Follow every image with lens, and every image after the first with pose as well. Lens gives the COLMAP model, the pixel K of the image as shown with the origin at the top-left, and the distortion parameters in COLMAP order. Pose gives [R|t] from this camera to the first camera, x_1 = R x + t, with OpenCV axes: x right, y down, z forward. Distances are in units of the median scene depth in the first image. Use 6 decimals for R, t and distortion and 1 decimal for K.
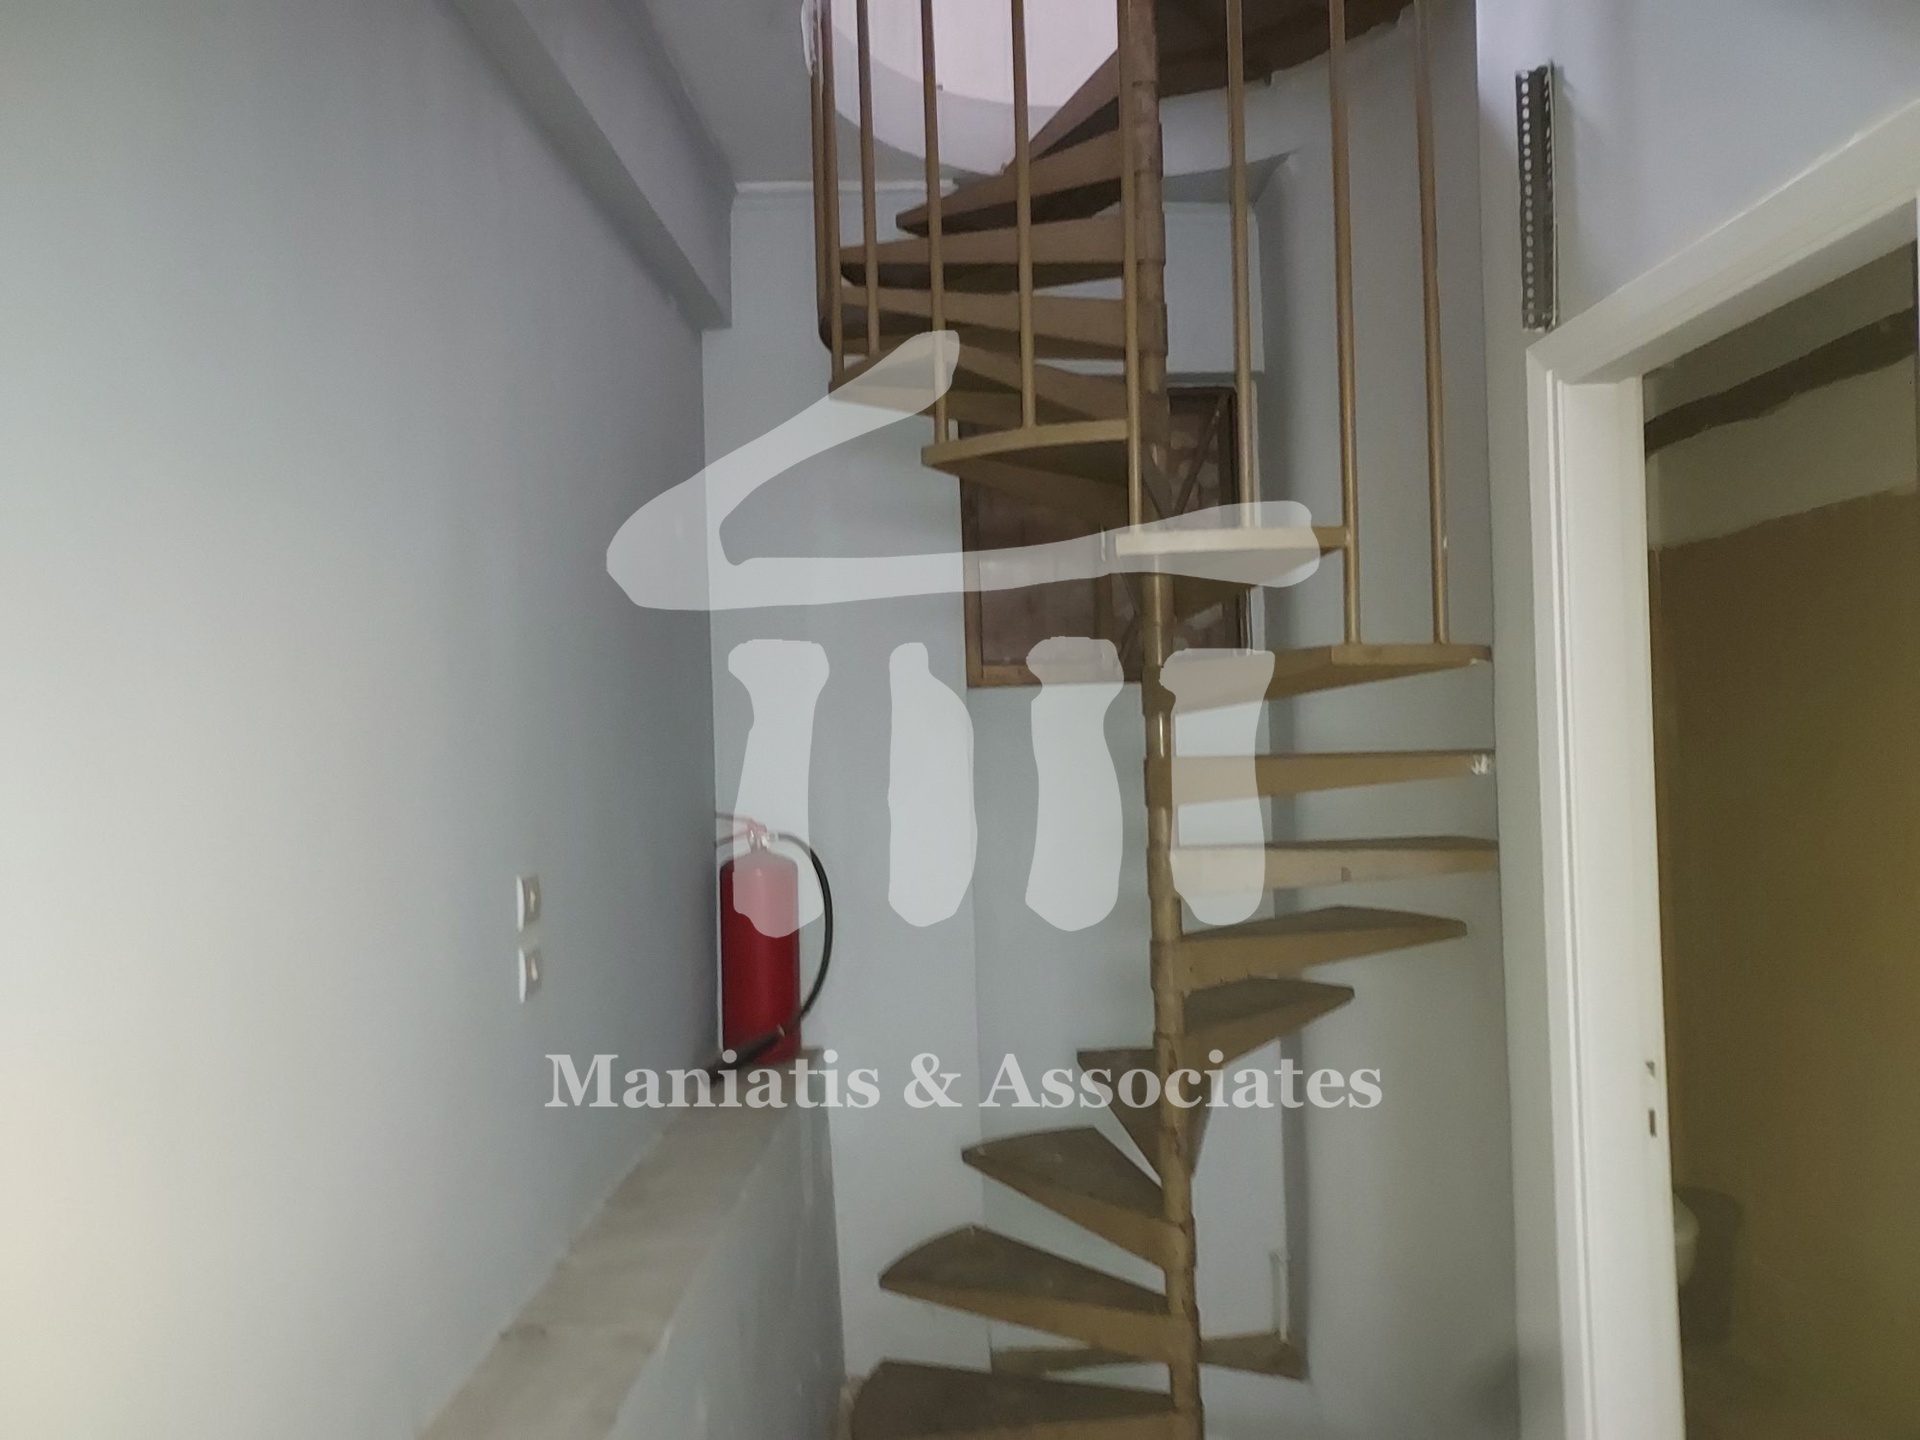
lens RADIAL K [[1378.0, 0, 928.8], [0, 1378.0, 713.8], [0, 0, 1]] dist [0.069155, -0.080952]
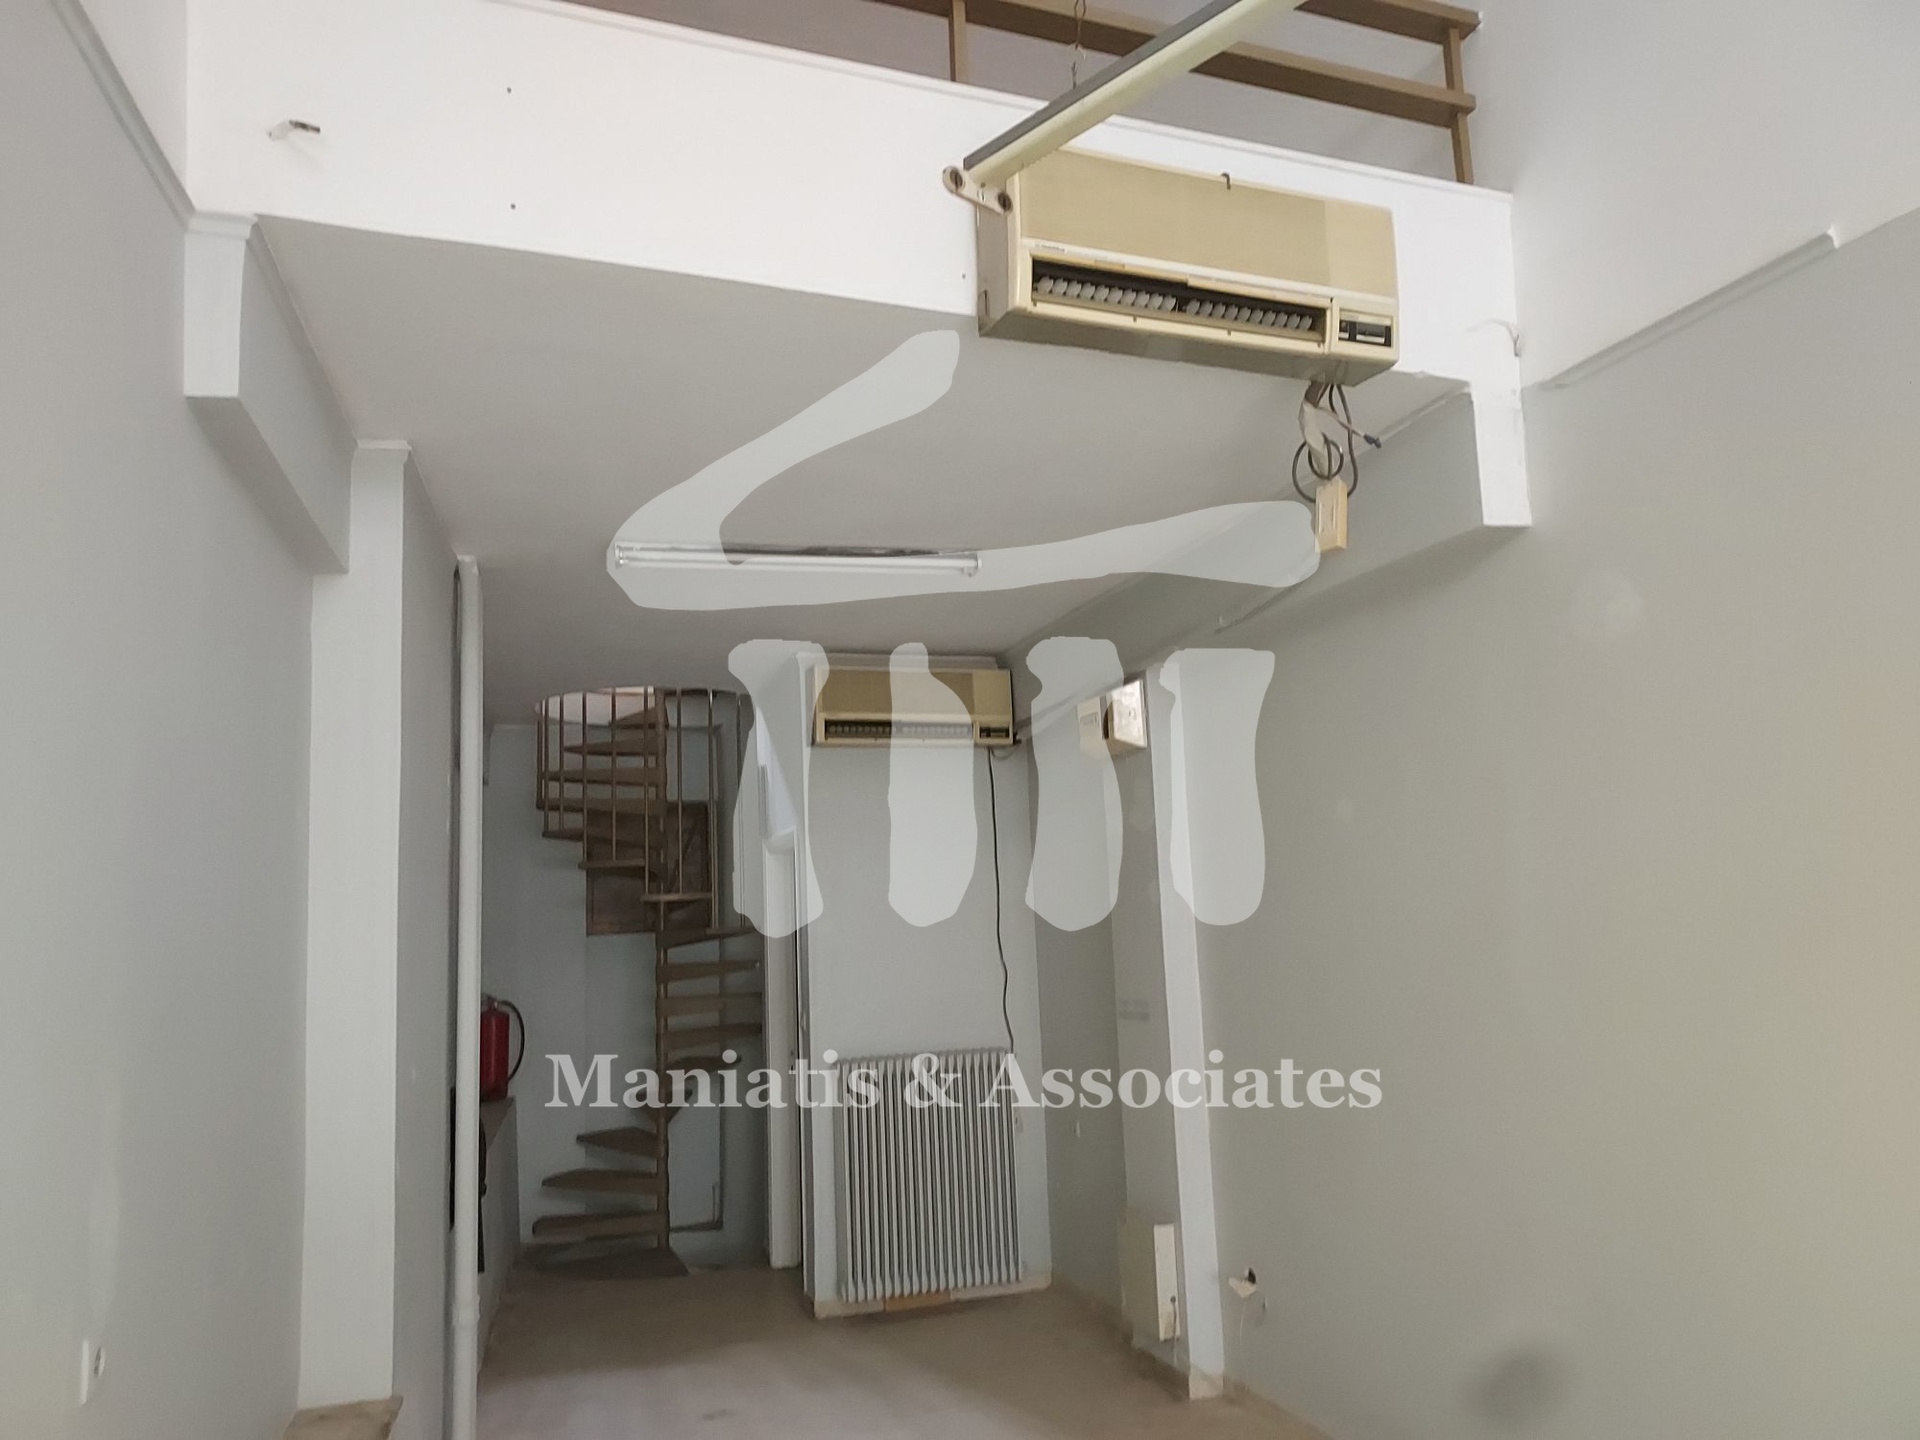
lens RADIAL K [[1390.6, 0, 931.2], [0, 1390.6, 719.5], [0, 0, 1]] dist [0.067066, -0.073848]
pose [[0.960623, 0.041753, 0.274702, -0.101847], [0.001518, 0.987842, -0.155457, -0.017533], [-0.277853, 0.149752, 0.948879, -1.890602]]
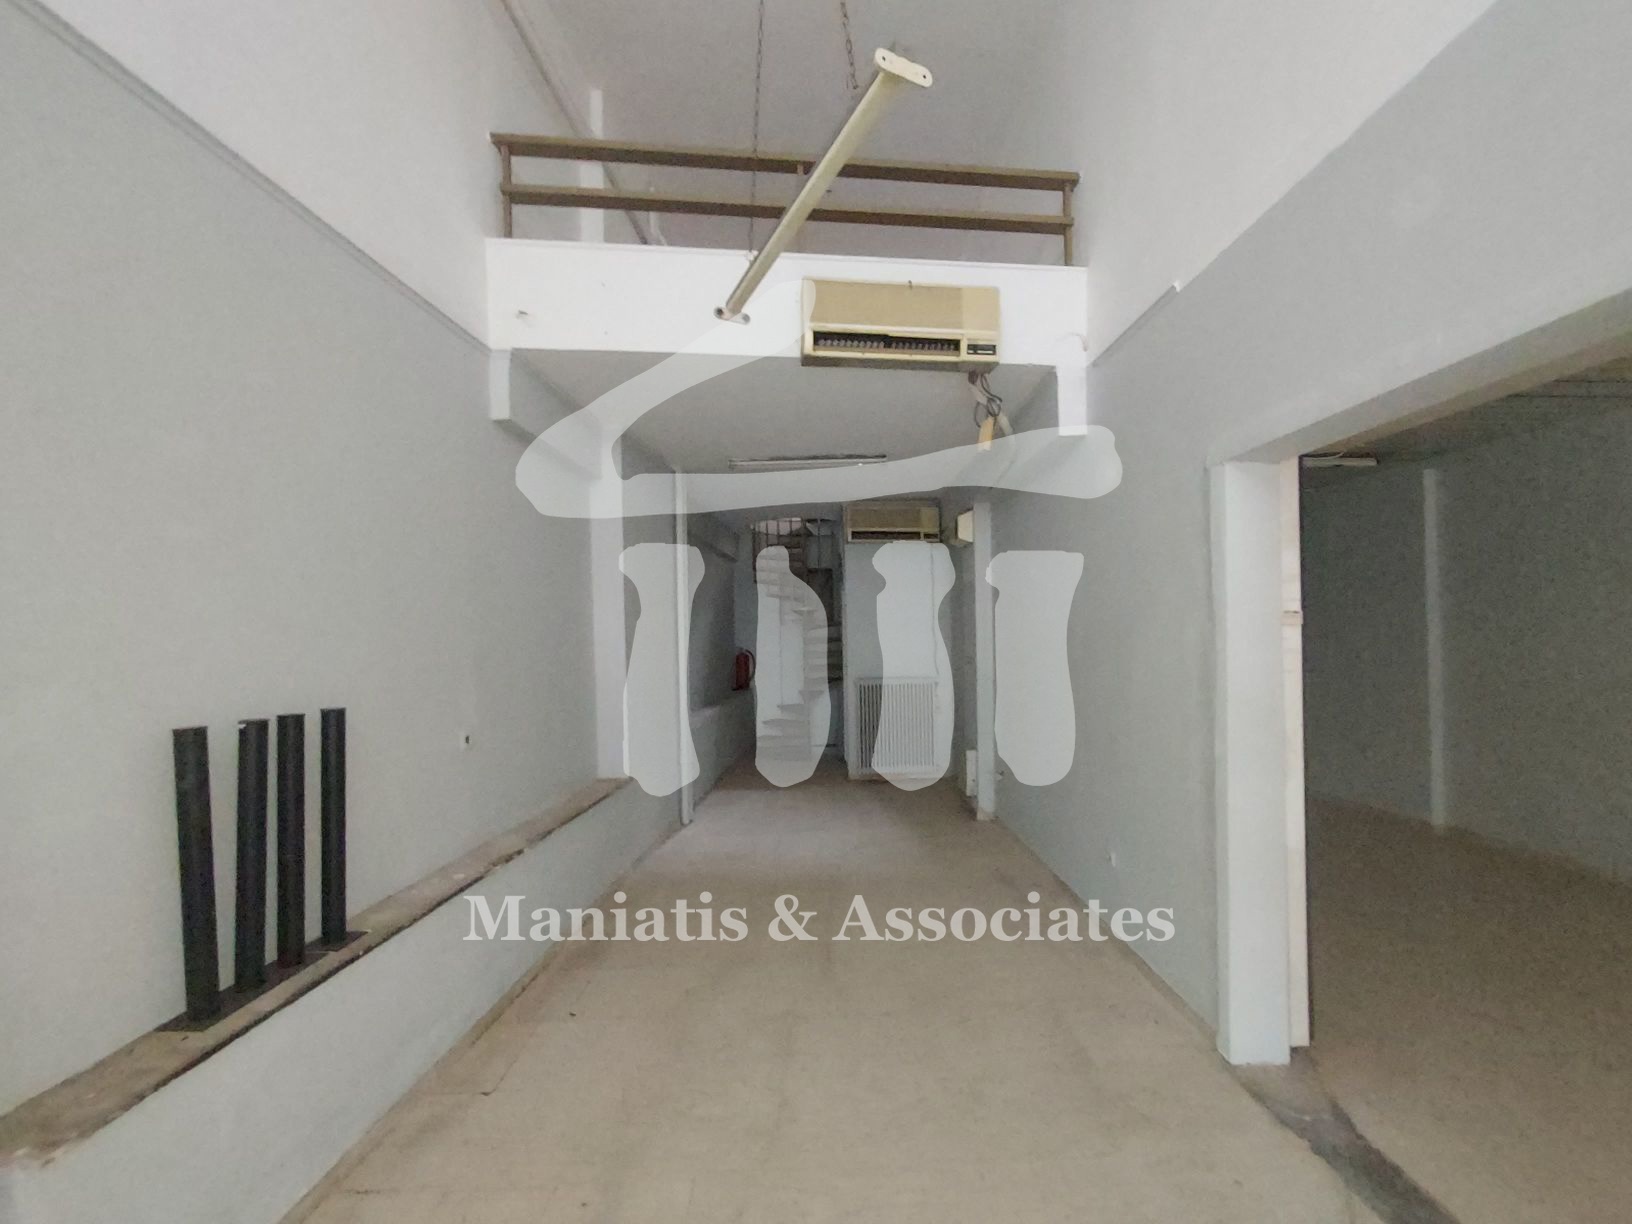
lens RADIAL K [[655.6, 0, 842.5], [0, 655.6, 628.8], [0, 0, 1]] dist [-0.001263, -0.000329]
pose [[0.999618, 0.024074, 0.013542, 0.309476], [-0.024018, 0.999702, -0.004262, 0.002171], [-0.013641, 0.003935, 0.999899, -2.121560]]
